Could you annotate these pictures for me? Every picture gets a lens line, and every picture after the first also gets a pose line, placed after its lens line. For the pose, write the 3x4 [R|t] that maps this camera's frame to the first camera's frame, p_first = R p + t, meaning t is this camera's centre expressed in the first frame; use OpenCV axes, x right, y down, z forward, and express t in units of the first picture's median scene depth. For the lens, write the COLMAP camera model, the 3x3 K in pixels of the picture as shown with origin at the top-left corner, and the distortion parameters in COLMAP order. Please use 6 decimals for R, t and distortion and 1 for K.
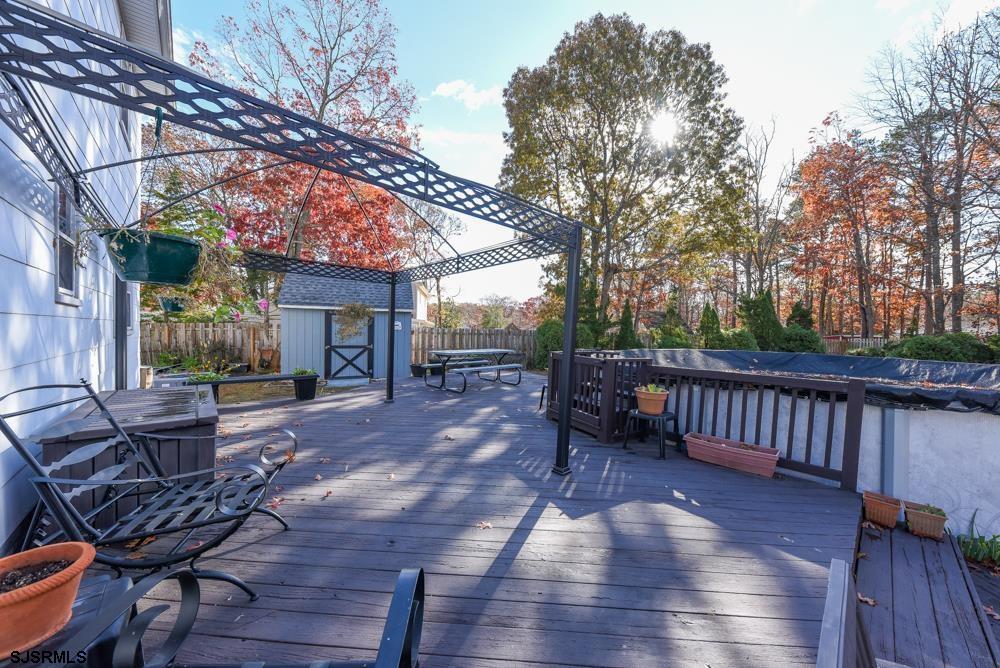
lens RADIAL K [[346.4, 0, 504.0], [0, 346.4, 336.9], [0, 0, 1]] dist [0.000816, 0.000047]
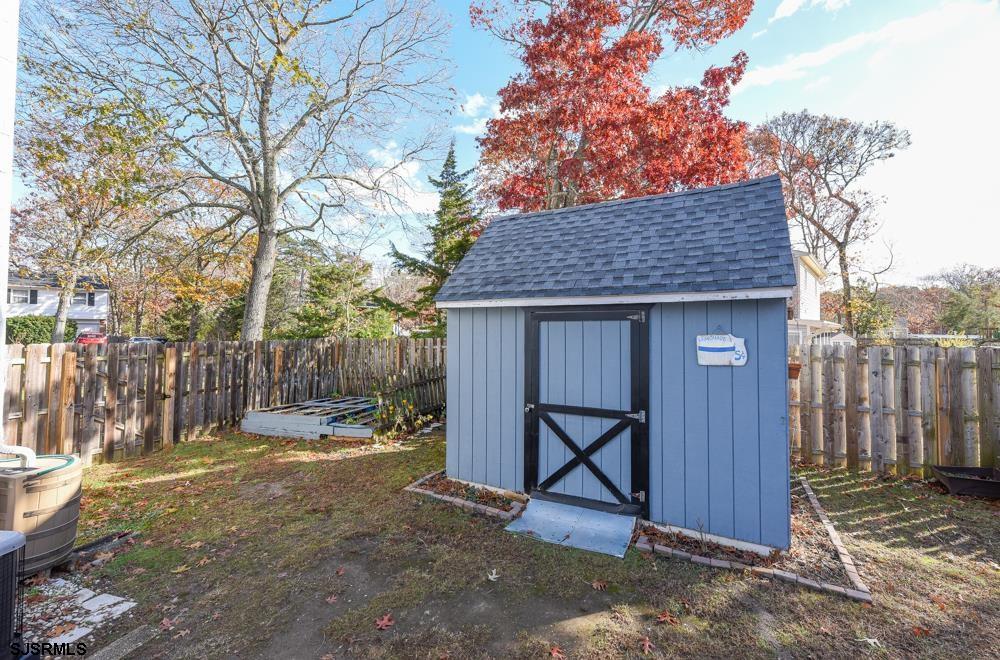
lens RADIAL K [[431.5, 0, 499.6], [0, 431.5, 324.4], [0, 0, 1]] dist [0.000816, 0.000075]
pose [[0.659222, -0.029082, -0.751386, -0.172238], [-0.003470, 0.999124, -0.041714, -0.038990], [0.751940, 0.030106, 0.658544, 0.644808]]
